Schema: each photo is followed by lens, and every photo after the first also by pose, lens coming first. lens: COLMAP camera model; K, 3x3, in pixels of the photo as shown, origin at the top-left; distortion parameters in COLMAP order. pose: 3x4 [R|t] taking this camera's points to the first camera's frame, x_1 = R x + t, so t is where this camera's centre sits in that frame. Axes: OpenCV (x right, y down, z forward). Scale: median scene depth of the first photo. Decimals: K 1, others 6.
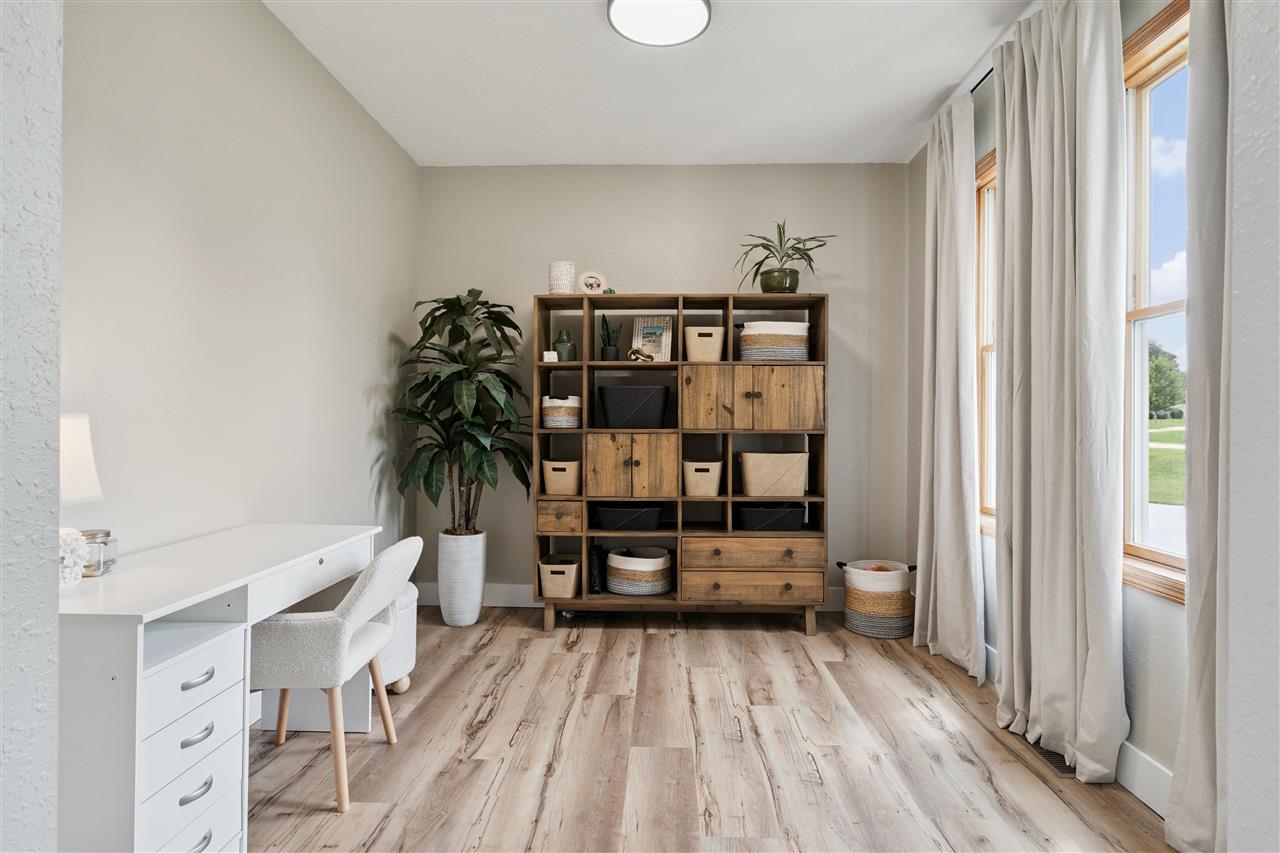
lens RADIAL K [[612.6, 0, 641.0], [0, 612.6, 421.8], [0, 0, 1]] dist [0.000037, 0.000047]
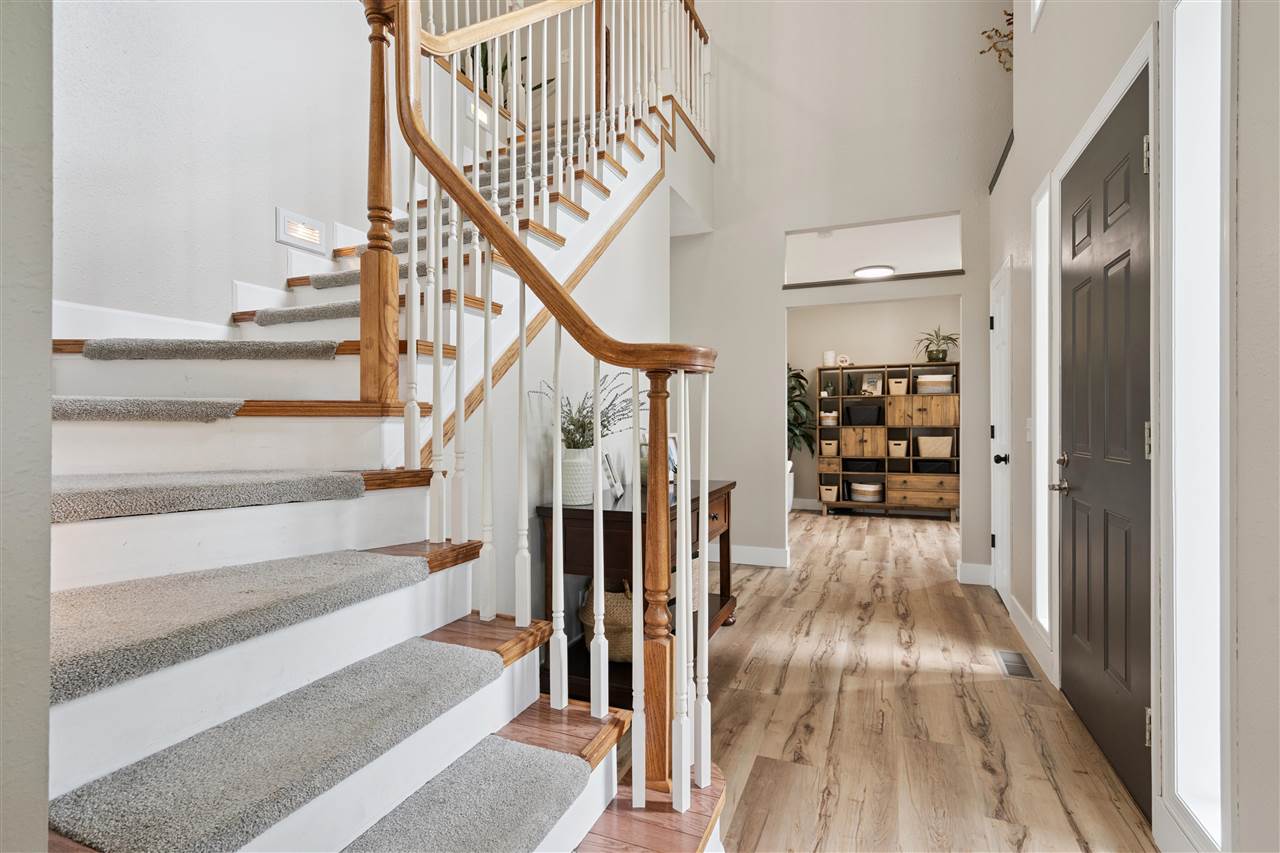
lens RADIAL K [[580.3, 0, 647.6], [0, 580.3, 425.6], [0, 0, 1]] dist [0.001871, 0.000483]
pose [[0.939304, -0.007762, -0.342997, -0.025984], [0.008513, 0.999964, 0.000683, 0.002766], [0.342979, -0.003562, 0.939336, -1.239237]]
